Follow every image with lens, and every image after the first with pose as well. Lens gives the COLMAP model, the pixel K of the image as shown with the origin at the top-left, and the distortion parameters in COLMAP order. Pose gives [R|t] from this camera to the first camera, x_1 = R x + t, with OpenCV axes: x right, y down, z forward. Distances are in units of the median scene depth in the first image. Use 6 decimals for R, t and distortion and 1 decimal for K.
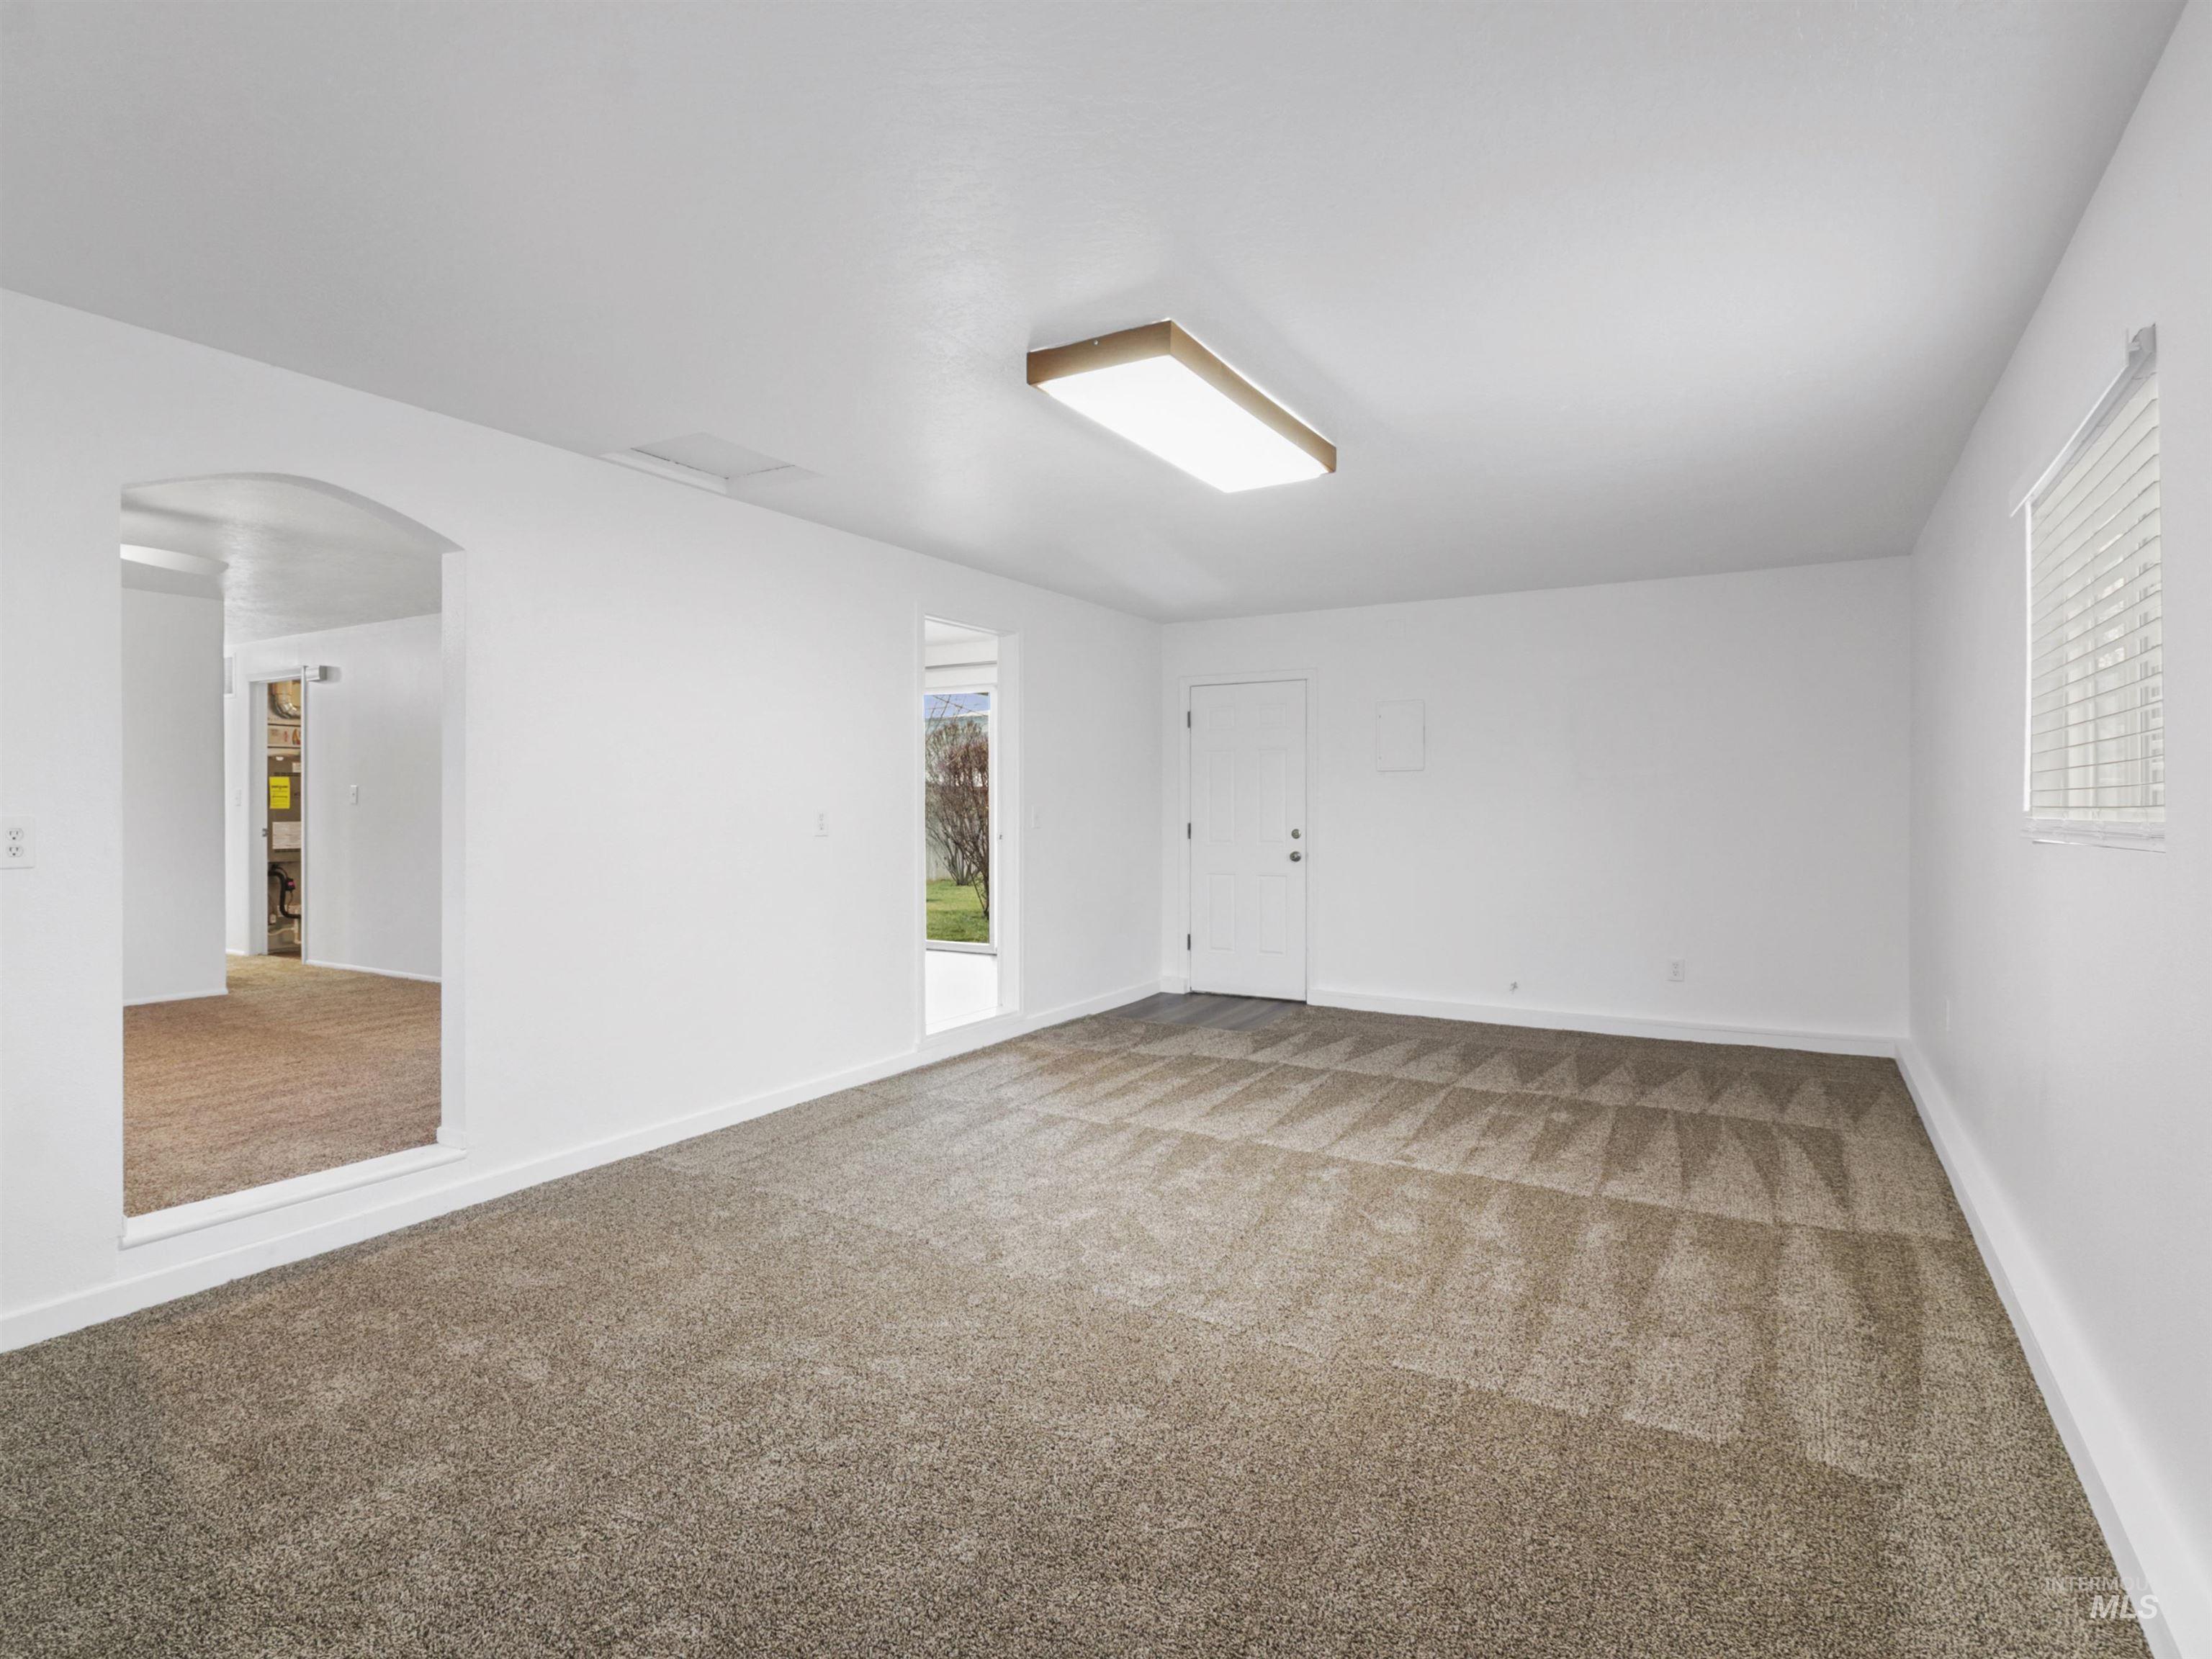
lens RADIAL K [[1155.9, 0, 1076.9], [0, 1155.9, 824.1], [0, 0, 1]] dist [0.000102, -0.015001]
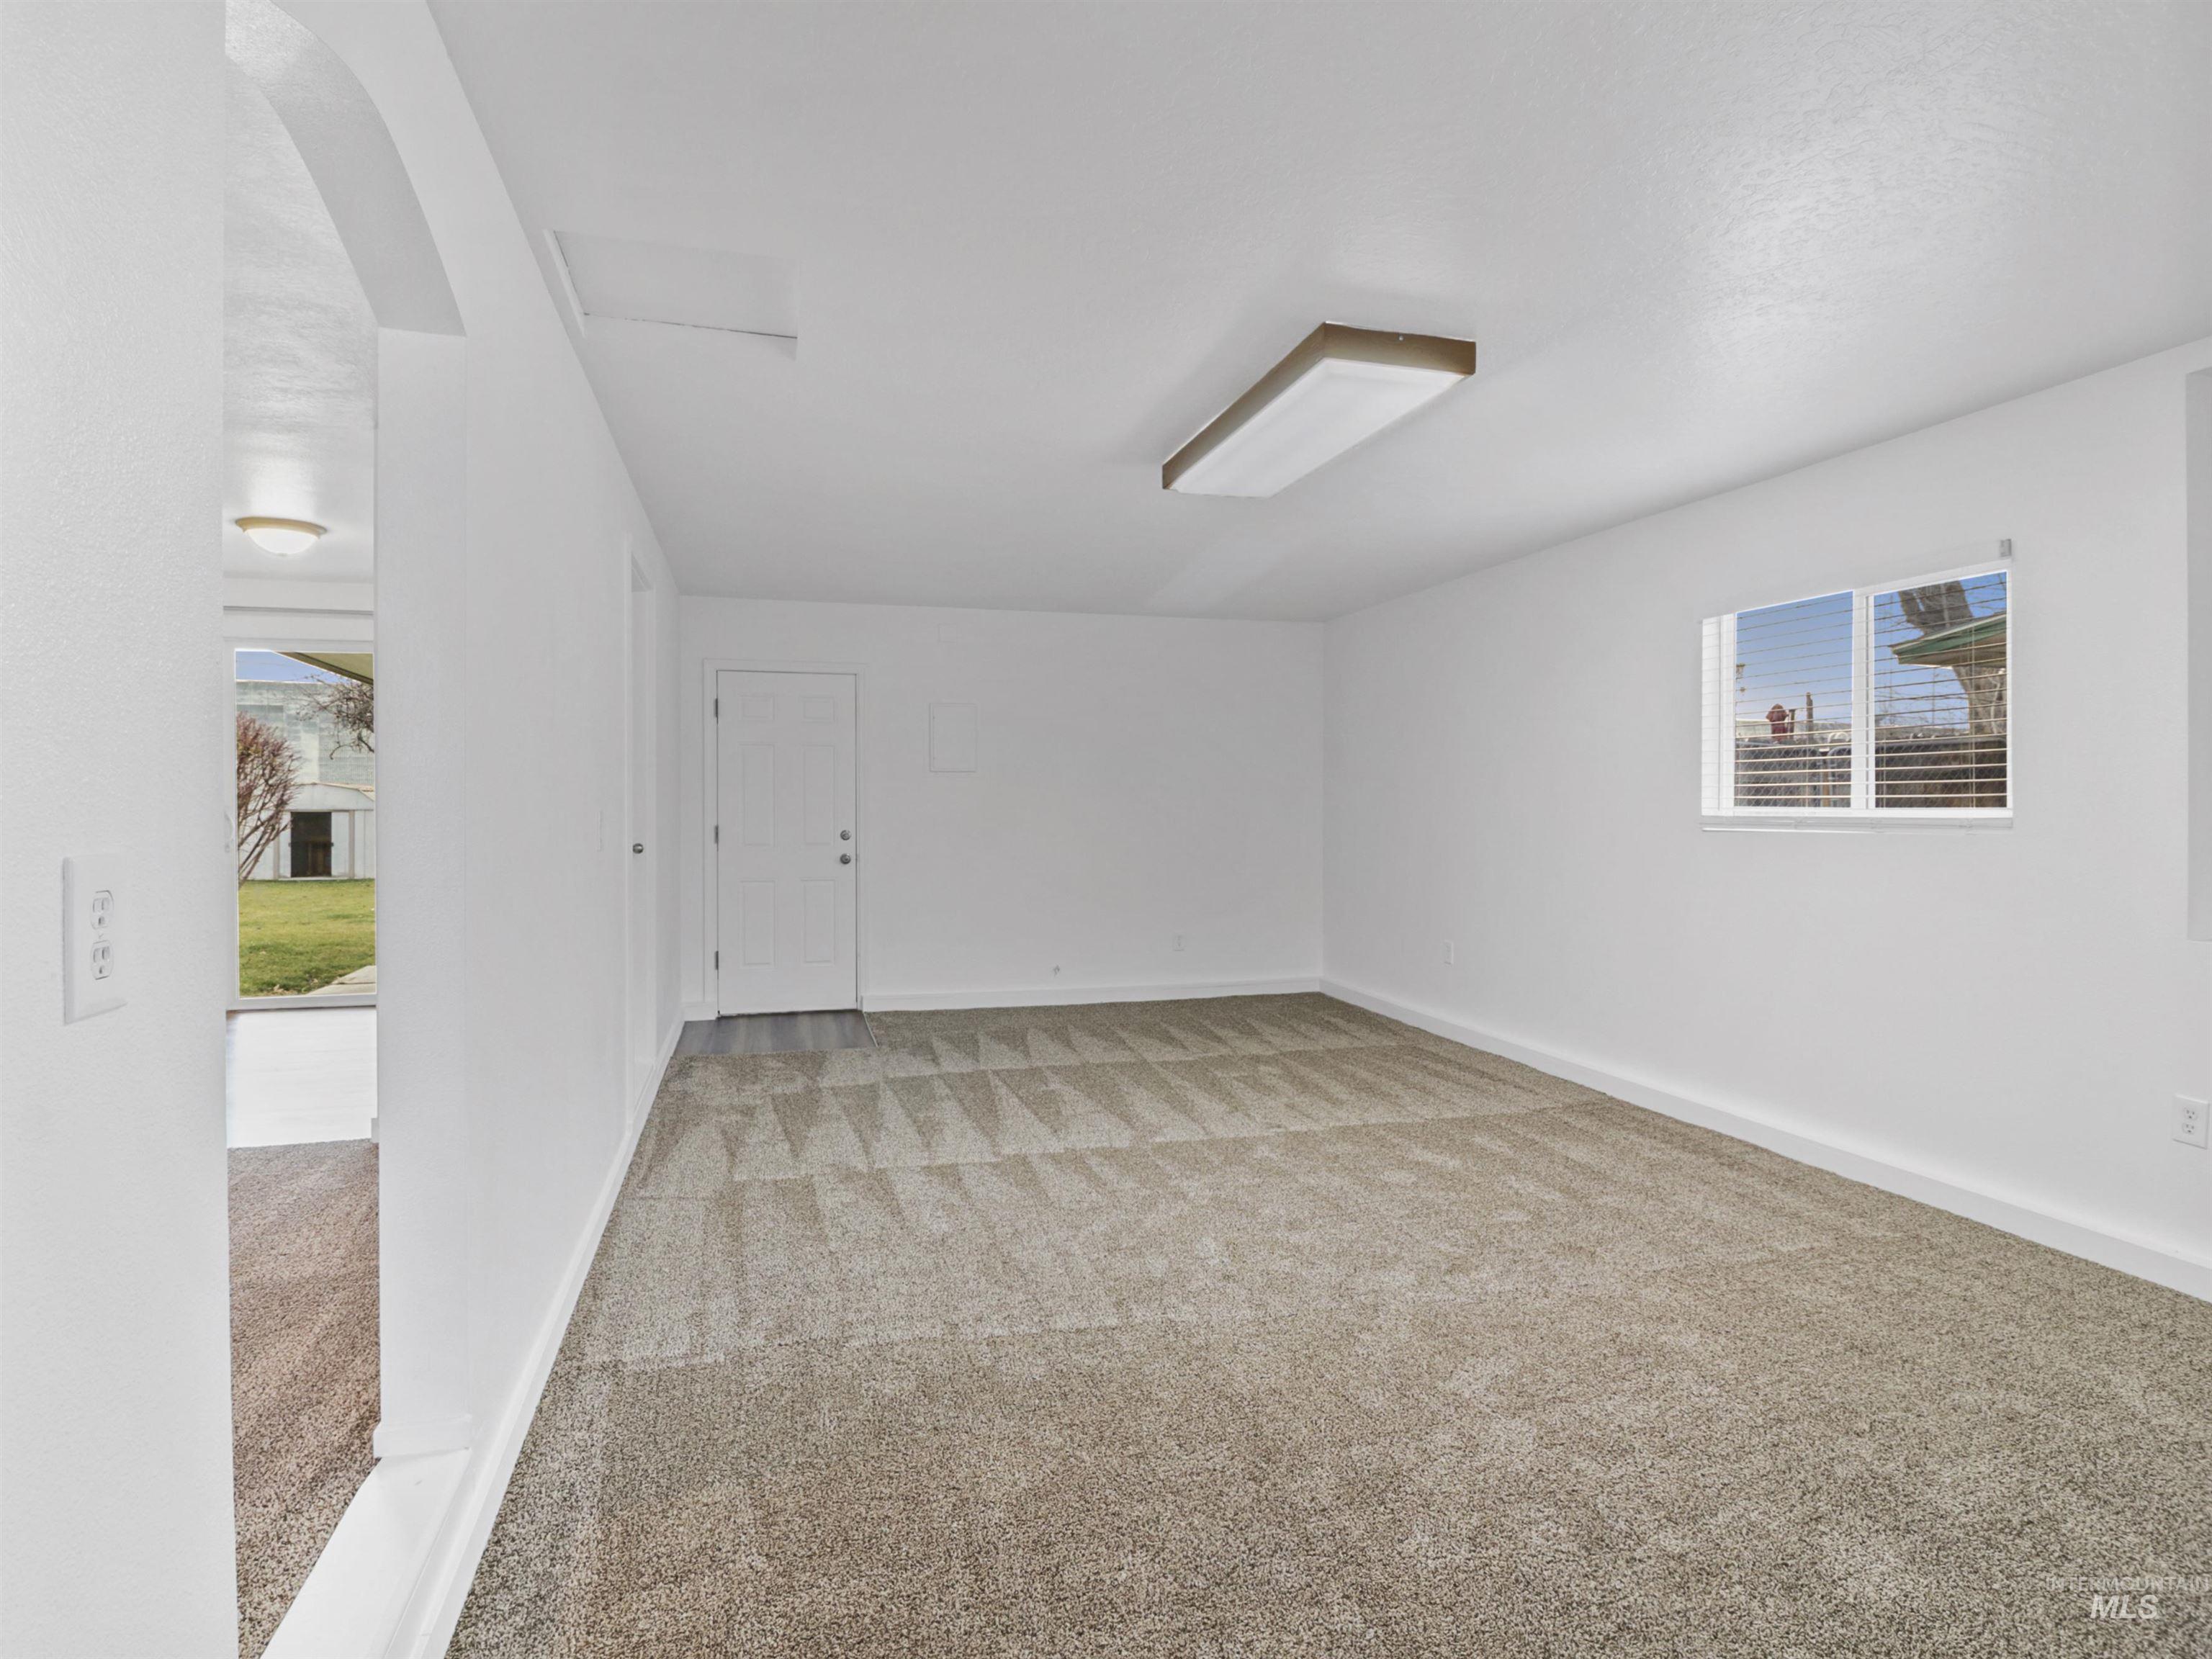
lens RADIAL K [[1143.1, 0, 1040.5], [0, 1143.1, 824.6], [0, 0, 1]] dist [-0.004966, -0.001464]
pose [[0.699274, -0.013140, 0.714733, -0.631855], [0.011057, 0.999910, 0.007564, -0.009737], [-0.714769, 0.002613, 0.699356, 0.381356]]
